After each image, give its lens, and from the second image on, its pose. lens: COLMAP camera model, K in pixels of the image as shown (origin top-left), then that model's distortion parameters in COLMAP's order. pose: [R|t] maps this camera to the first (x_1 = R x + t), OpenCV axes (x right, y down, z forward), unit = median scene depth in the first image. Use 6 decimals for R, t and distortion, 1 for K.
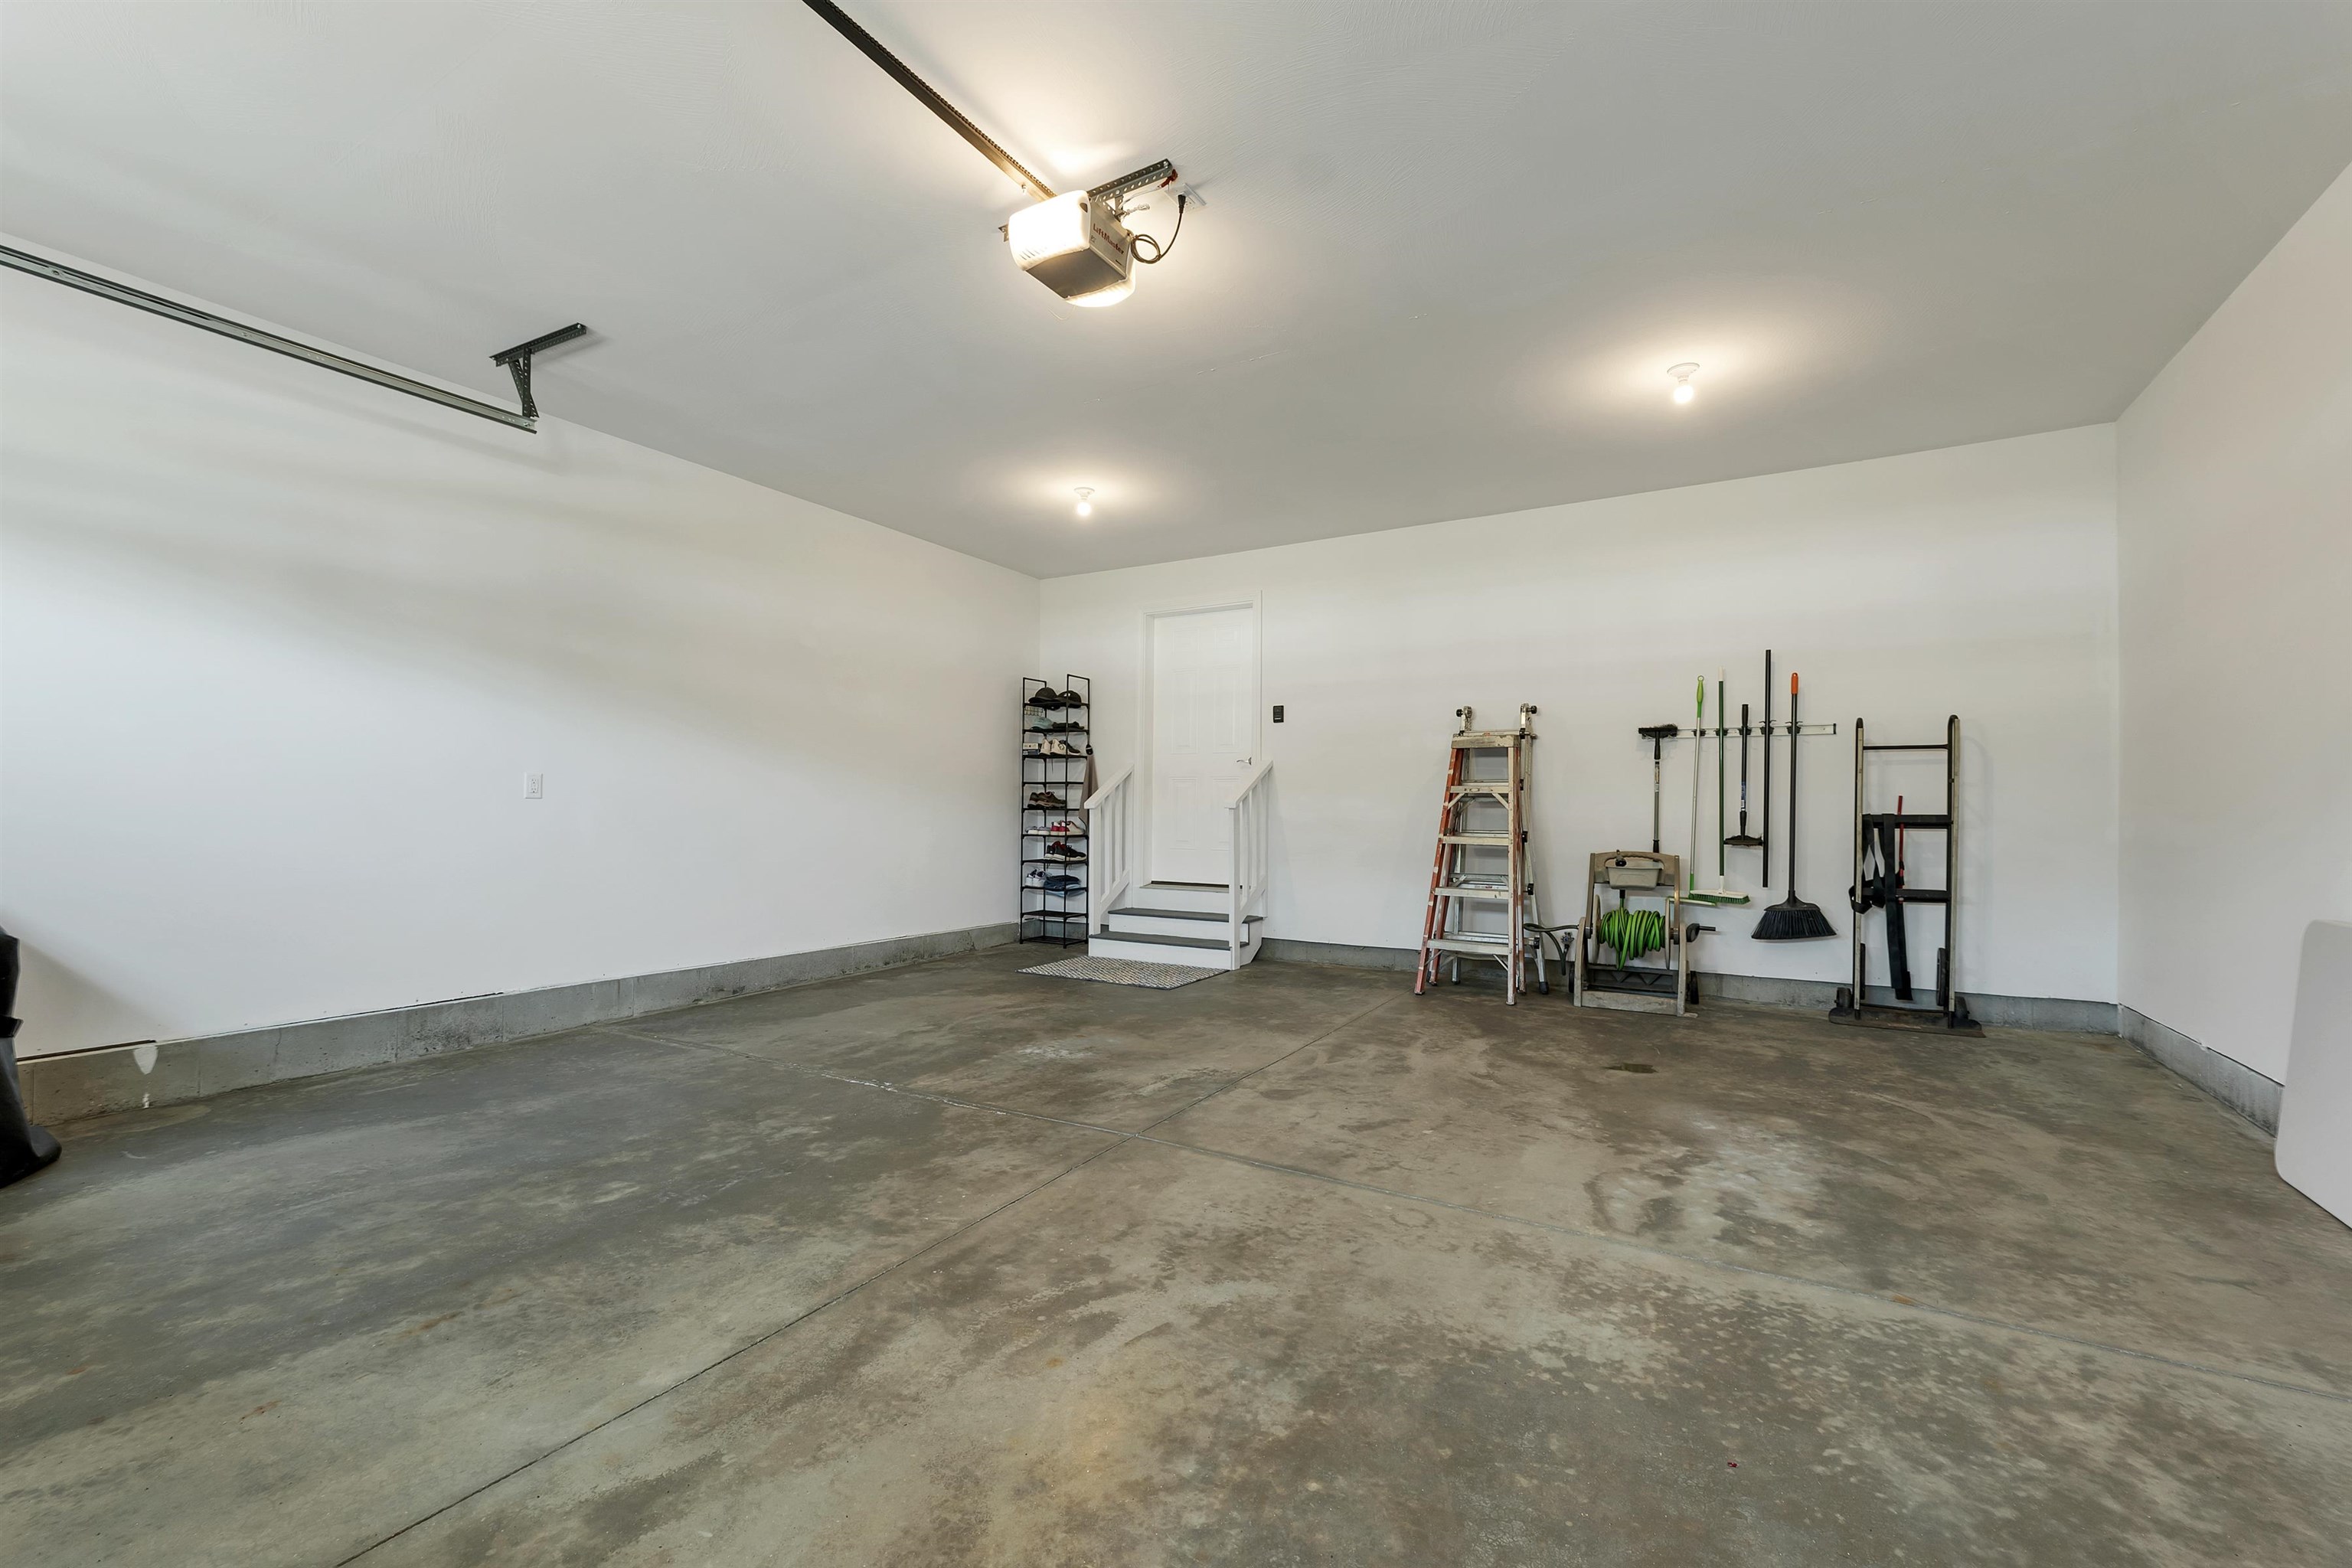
lens RADIAL K [[967.7, 0, 1165.7], [0, 967.7, 783.8], [0, 0, 1]] dist [-0.001854, 0.000267]
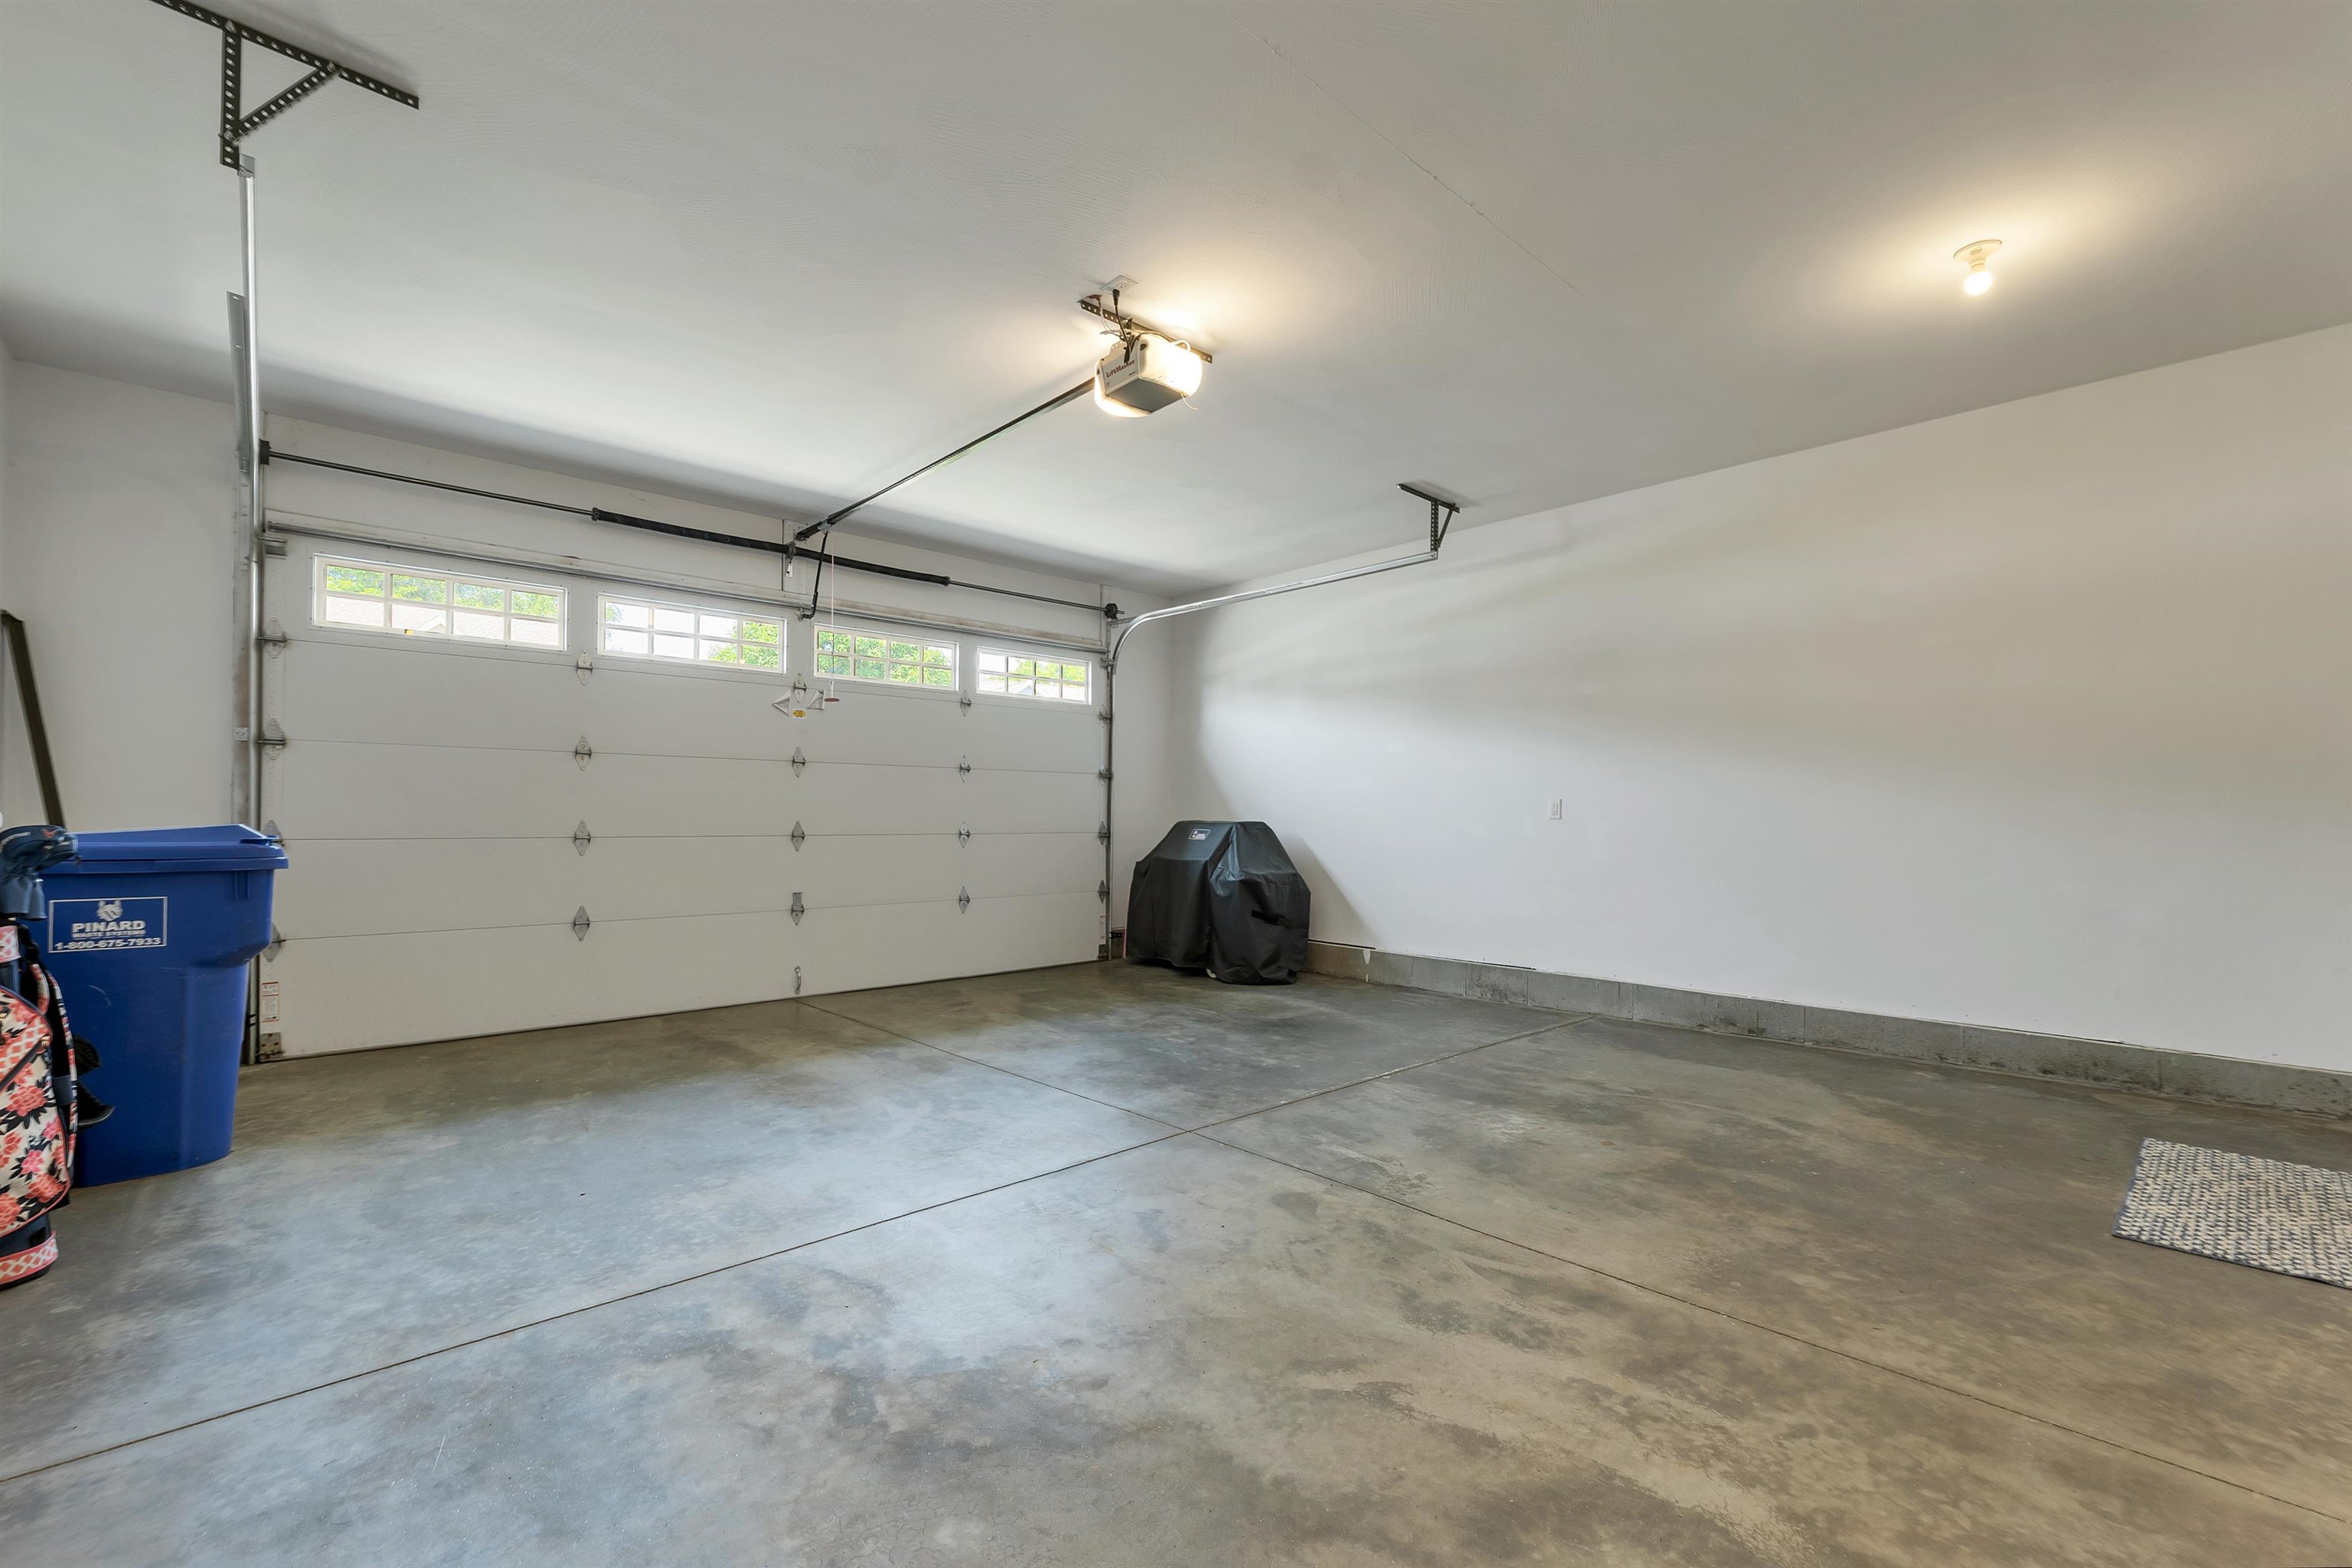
lens RADIAL K [[985.9, 0, 1171.8], [0, 985.9, 810.3], [0, 0, 1]] dist [-0.002397, -0.000060]
pose [[-0.280484, -0.013805, -0.959759, 0.850343], [0.020284, 0.999588, -0.020306, 0.024469], [0.959644, -0.025163, -0.280089, 1.074034]]
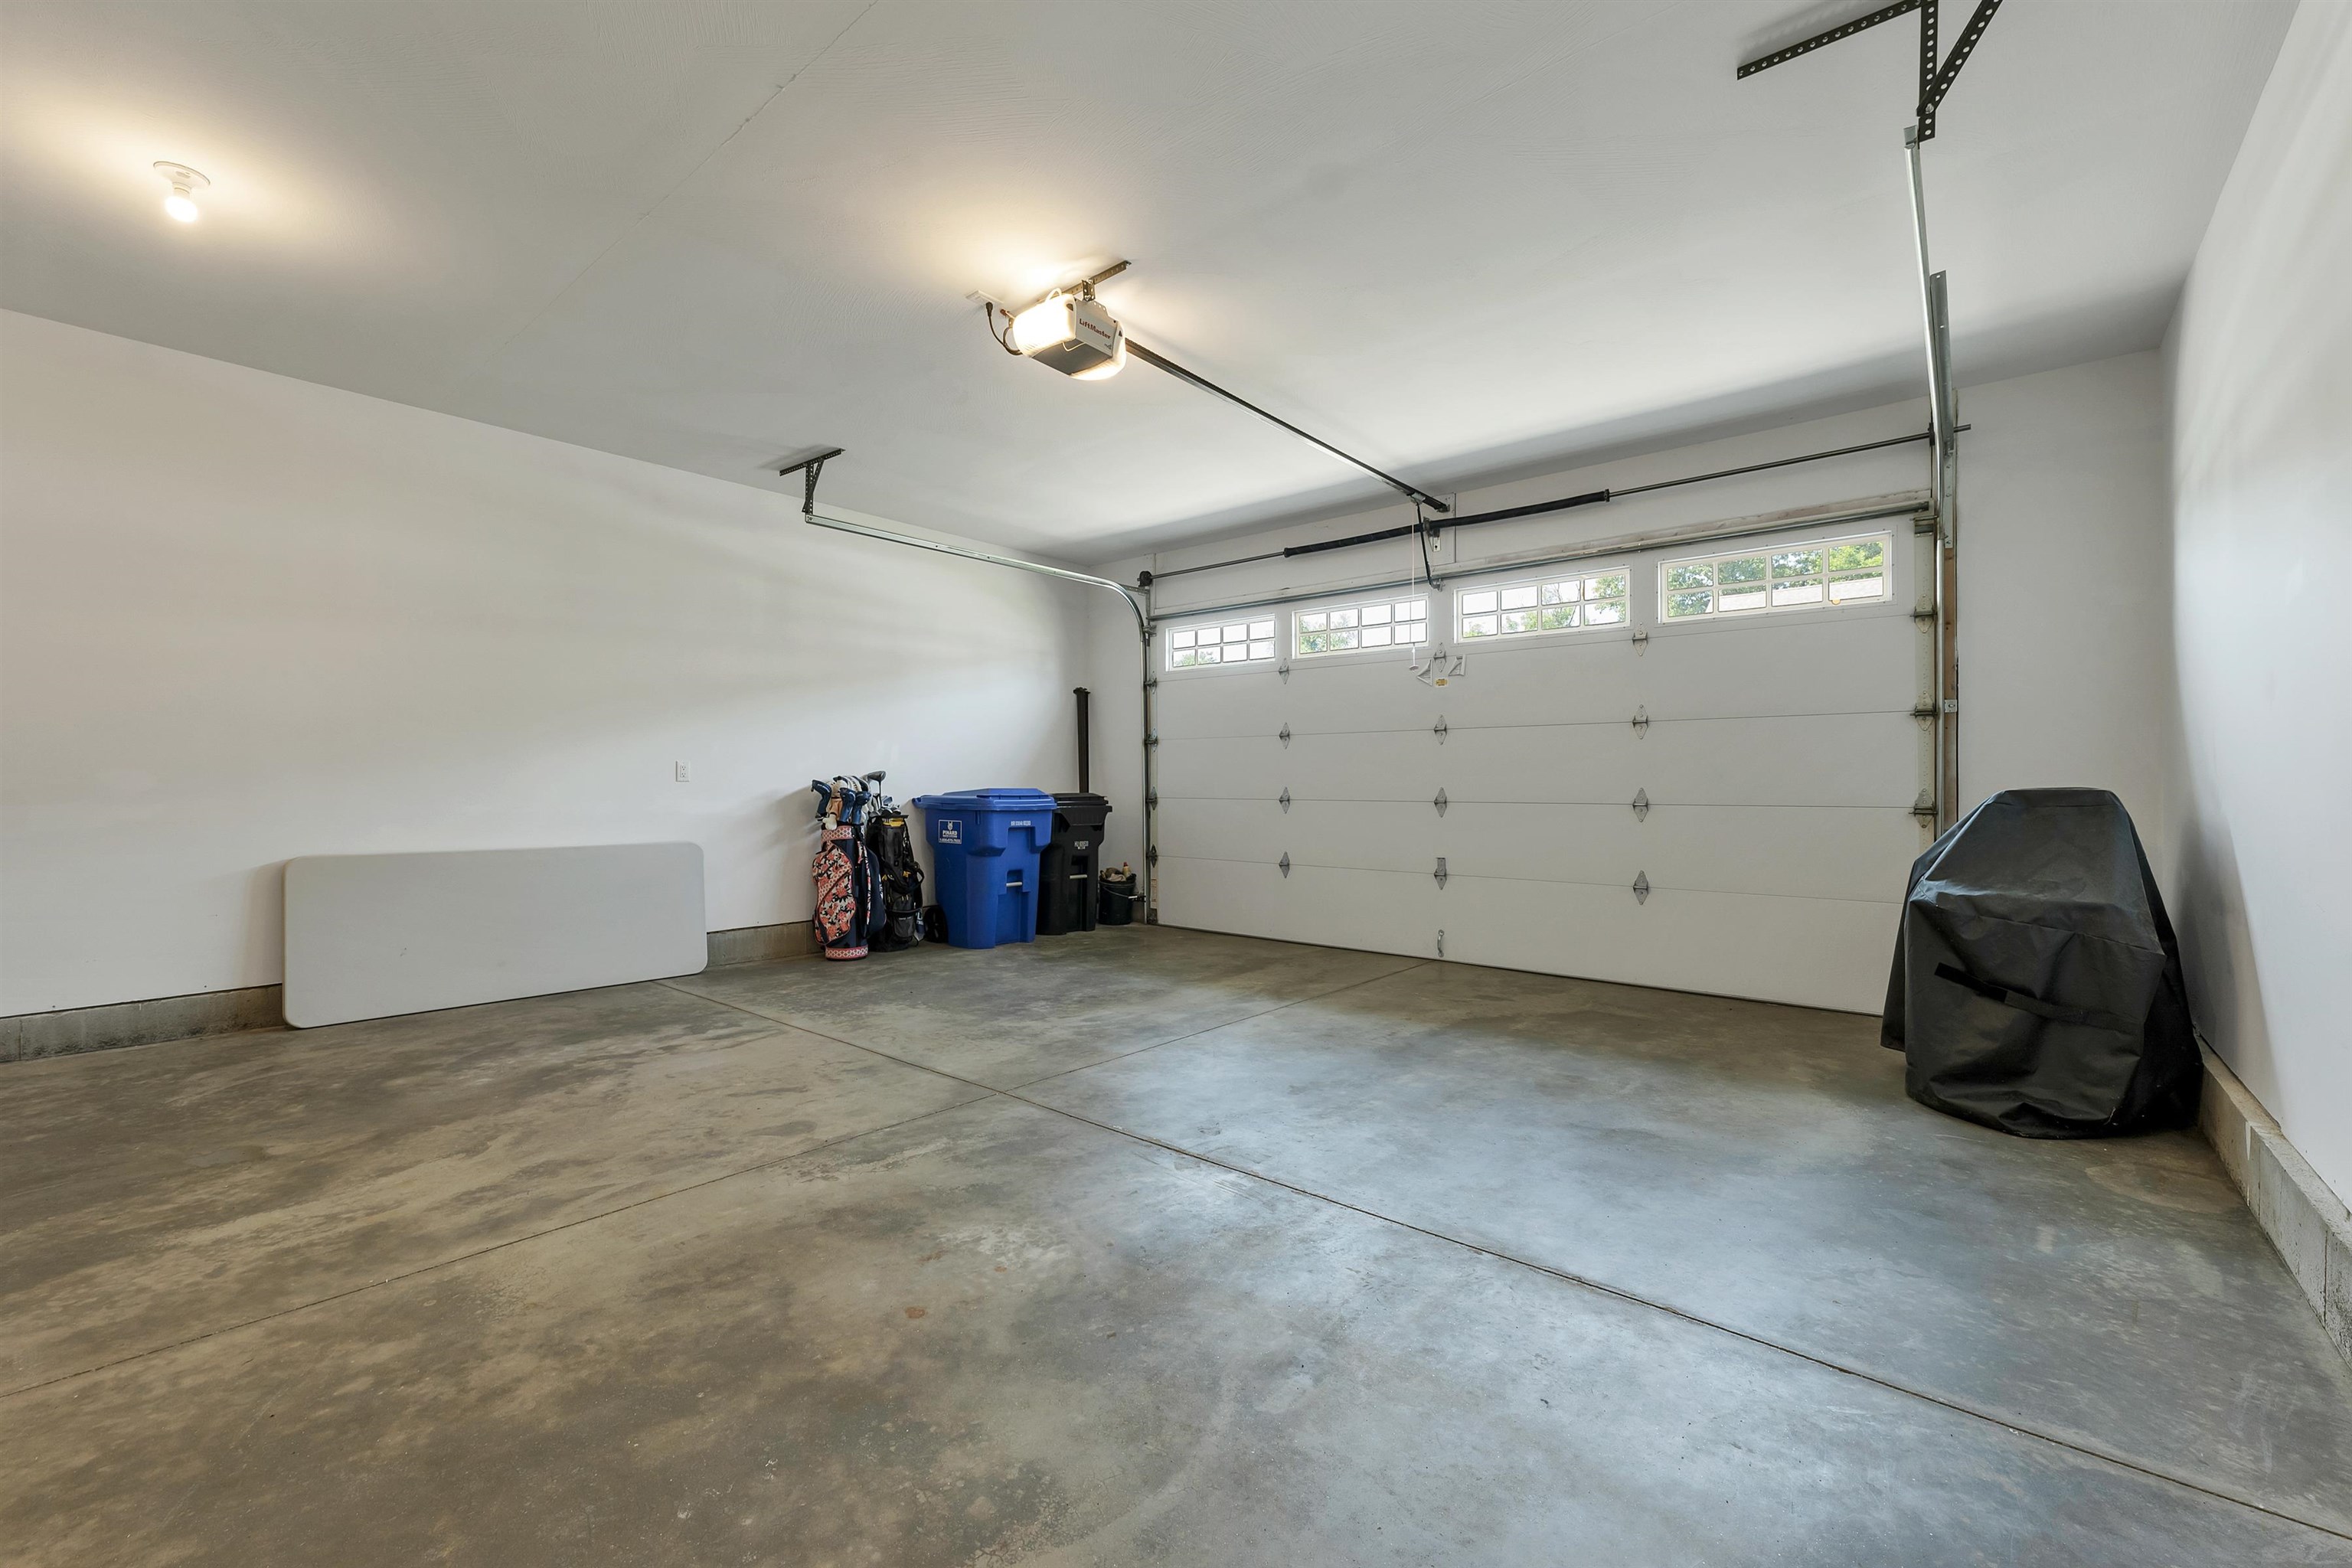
lens RADIAL K [[967.7, 0, 1165.7], [0, 967.7, 783.8], [0, 0, 1]] dist [-0.001854, 0.000267]
pose [[-0.986417, -0.005814, 0.164158, -0.323558], [-0.010064, 0.999635, -0.025068, 0.035376], [-0.163953, -0.026379, -0.986115, 1.697916]]
